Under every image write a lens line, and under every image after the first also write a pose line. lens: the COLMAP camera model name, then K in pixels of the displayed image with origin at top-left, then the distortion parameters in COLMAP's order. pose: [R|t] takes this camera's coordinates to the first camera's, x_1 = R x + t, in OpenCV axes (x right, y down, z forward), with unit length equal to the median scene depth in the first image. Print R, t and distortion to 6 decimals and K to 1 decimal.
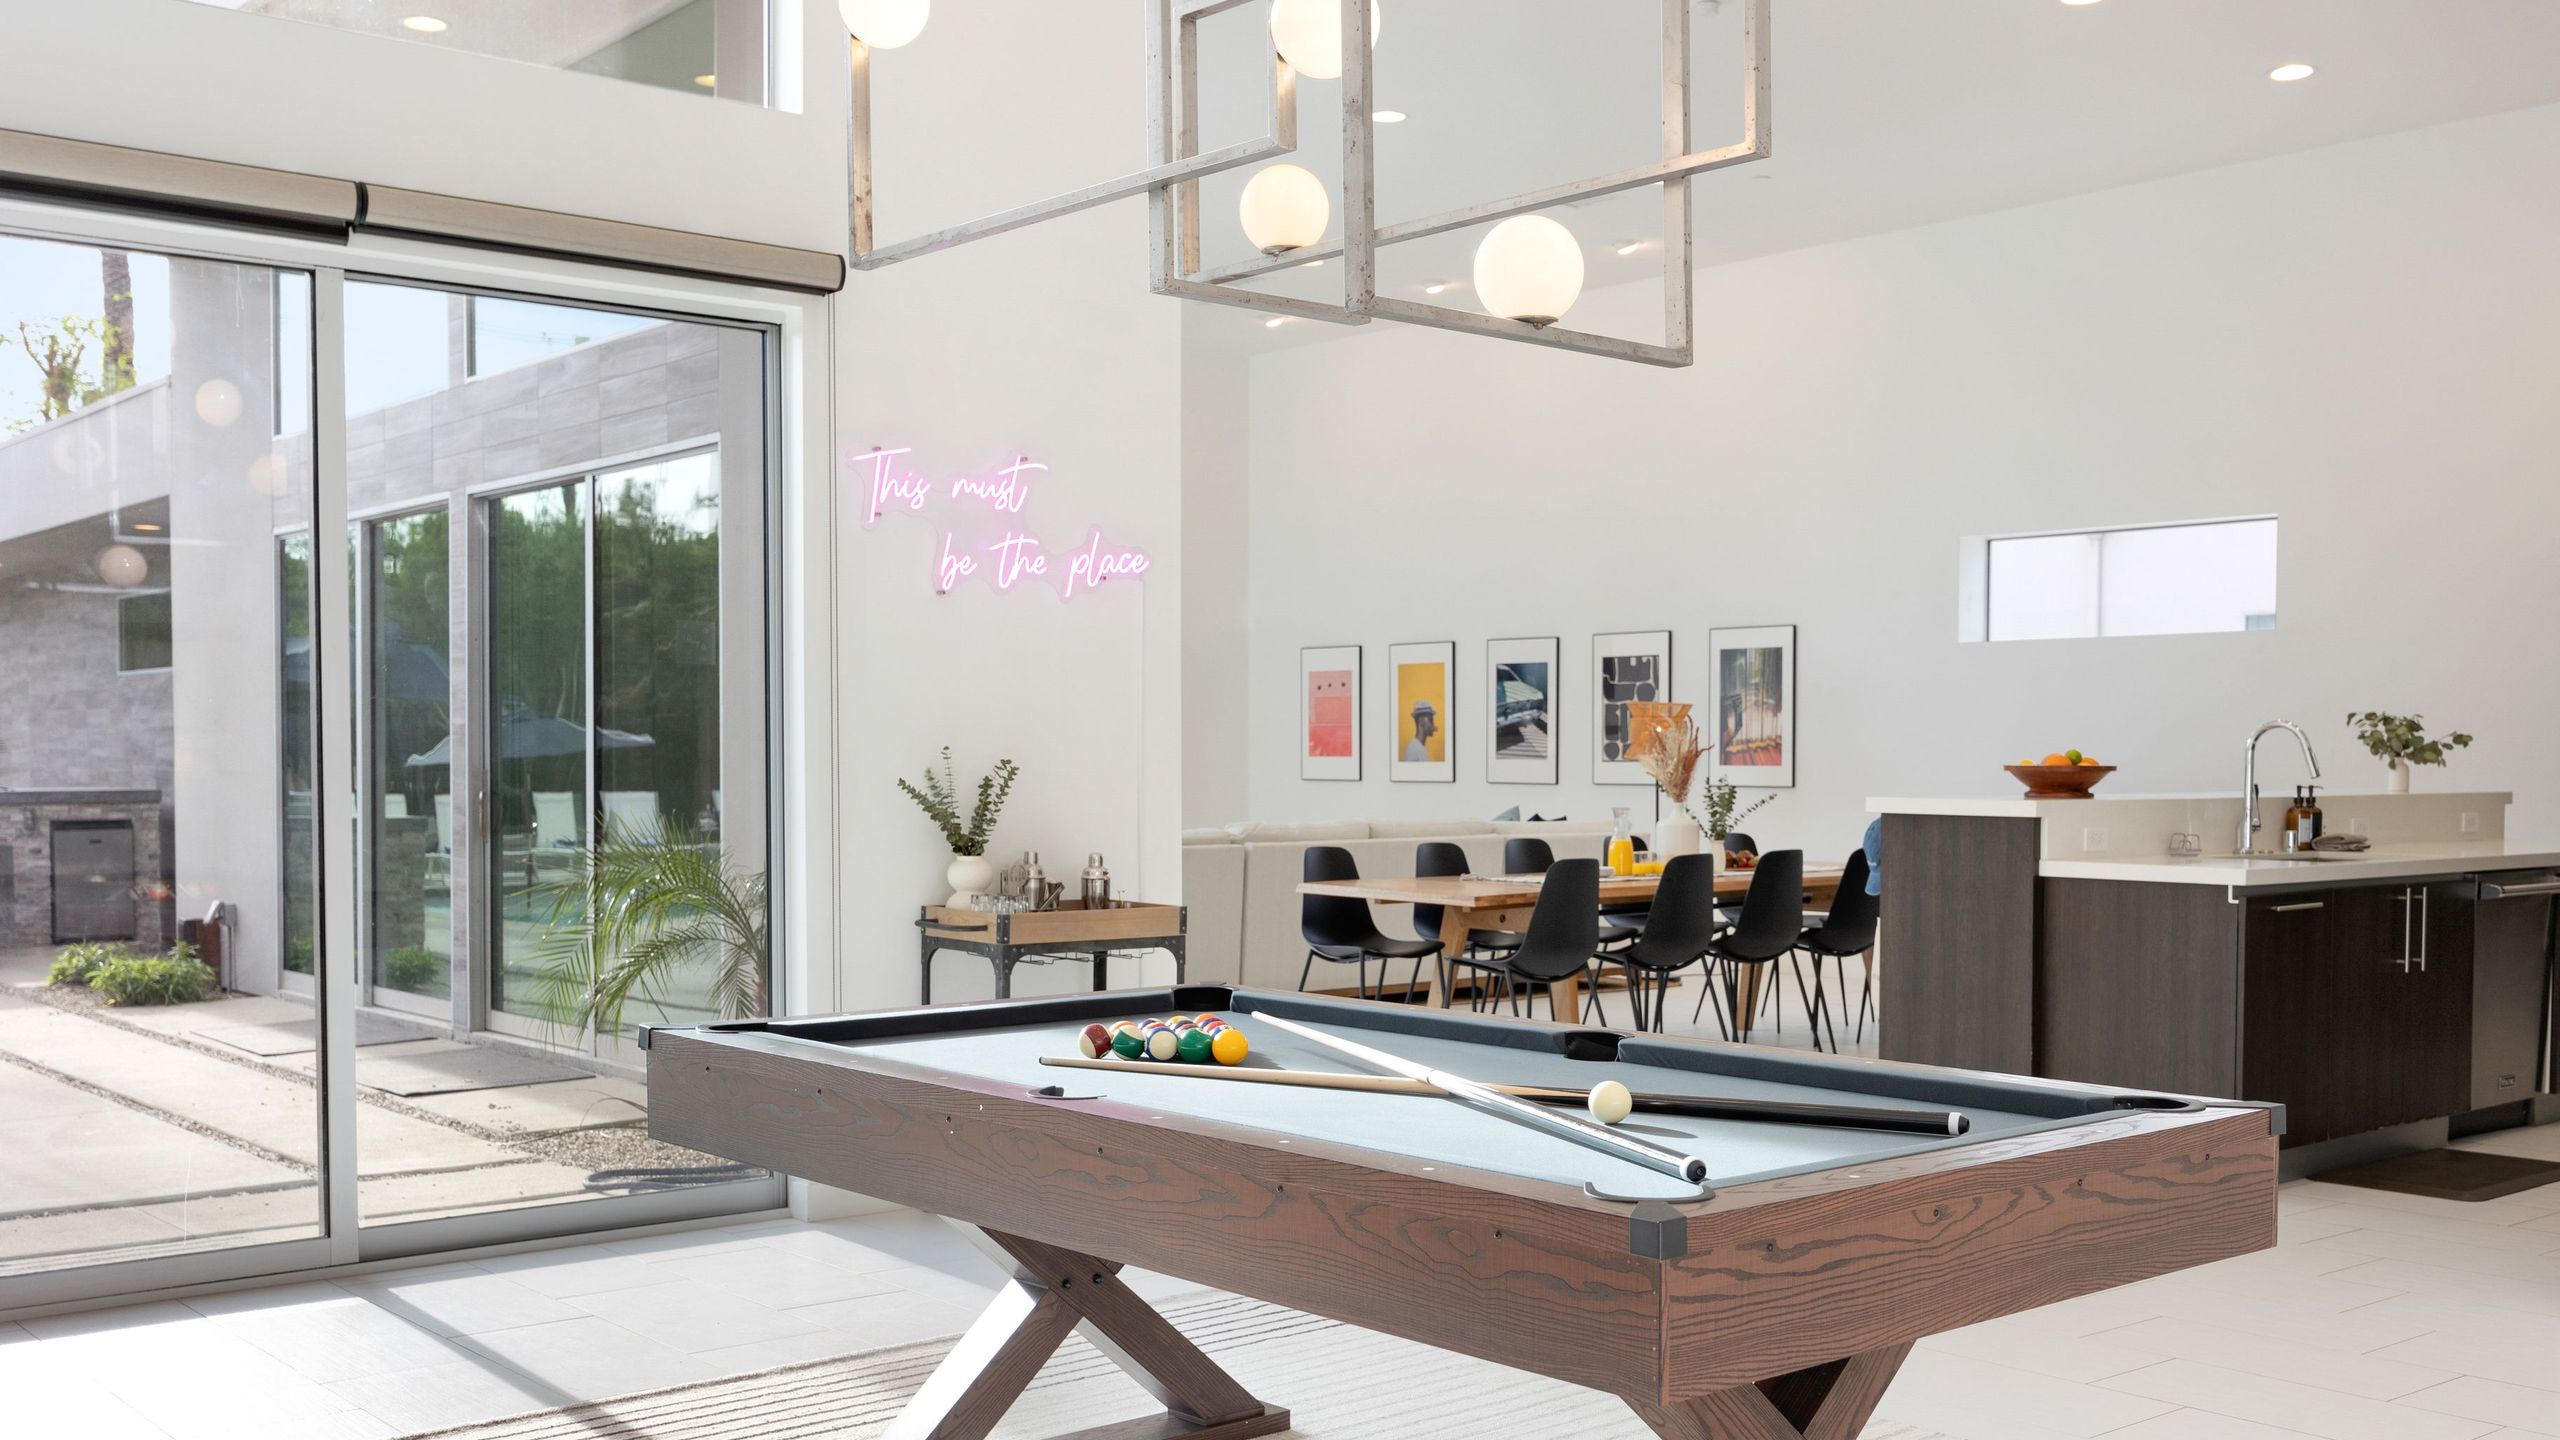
lens RADIAL K [[2451.2, 0, 1280.0], [0, 2451.2, 720.0], [0, 0, 1]] dist [0.018338, 0.006209]
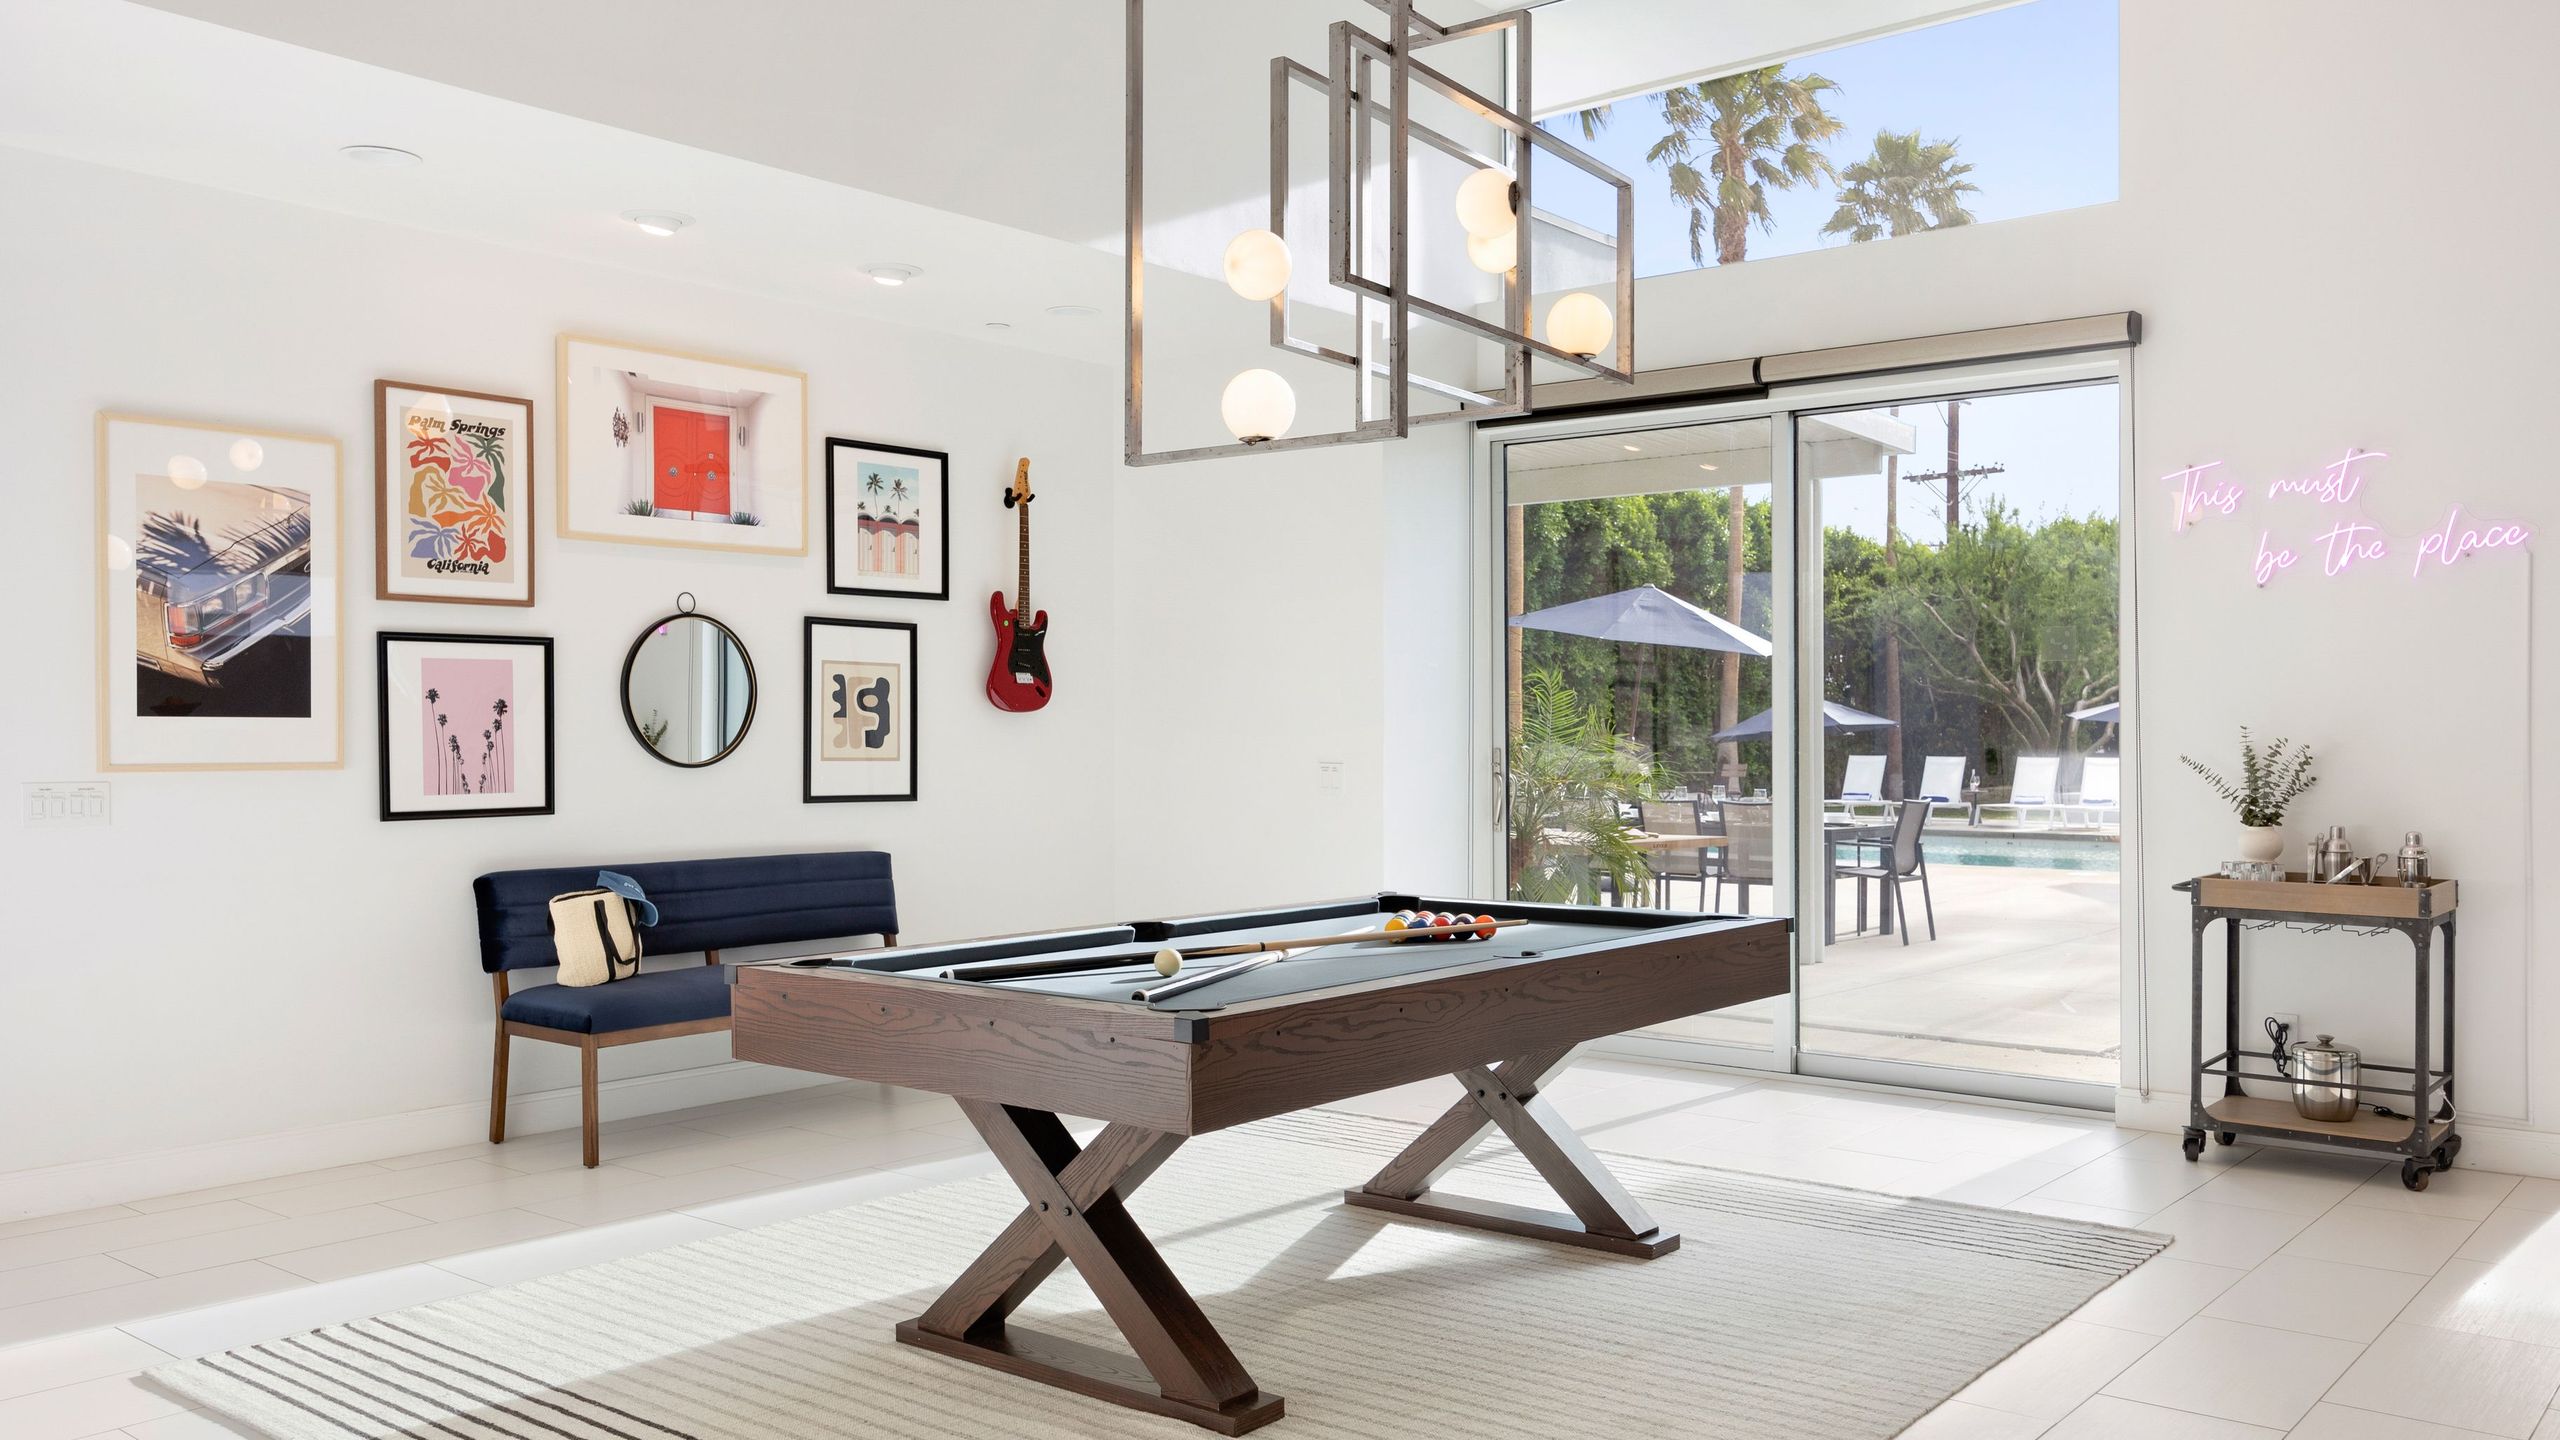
lens RADIAL K [[2018.2, 0, 1280.0], [0, 2018.2, 720.0], [0, 0, 1]] dist [-0.045972, -0.000400]
pose [[0.175175, -0.007581, -0.984508, 1.625280], [0.014402, 0.999883, -0.005136, 0.014992], [0.984432, -0.013279, 0.175263, 1.008145]]
